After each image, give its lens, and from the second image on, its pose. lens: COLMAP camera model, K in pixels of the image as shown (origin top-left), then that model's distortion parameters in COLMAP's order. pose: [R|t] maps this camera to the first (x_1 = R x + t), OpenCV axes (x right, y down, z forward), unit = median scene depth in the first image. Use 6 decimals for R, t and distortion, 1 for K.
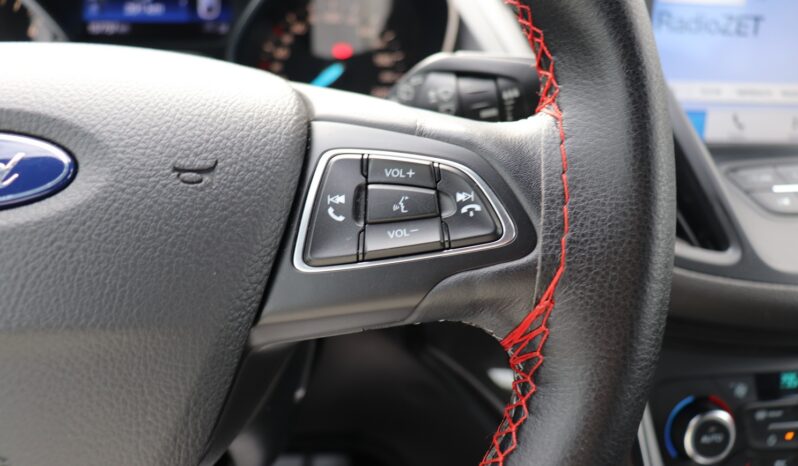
lens RADIAL K [[683.1, 0, 400.5], [0, 683.1, 210.9], [0, 0, 1]] dist [-0.061479, 0.002222]
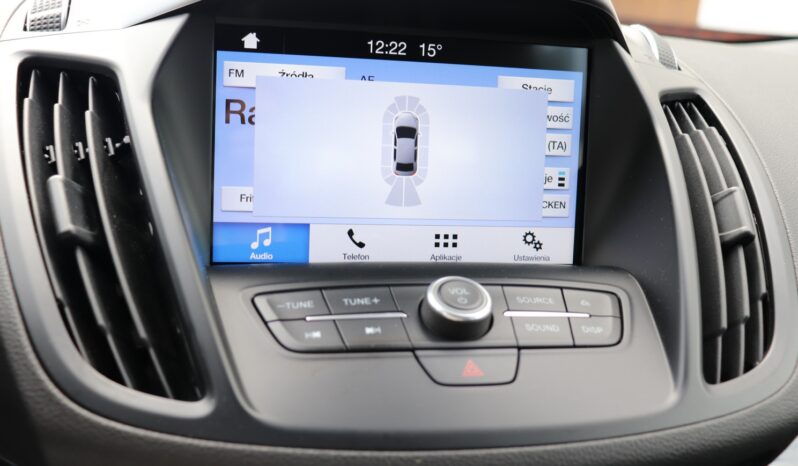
lens RADIAL K [[905.1, 0, 399.9], [0, 905.1, 212.6], [0, 0, 1]] dist [-0.115058, 0.229667]
pose [[0.995243, -0.006954, 0.097171, 1.008903], [0.027549, 0.976825, -0.212260, 0.124643], [-0.093443, 0.213928, 0.972370, -0.034078]]
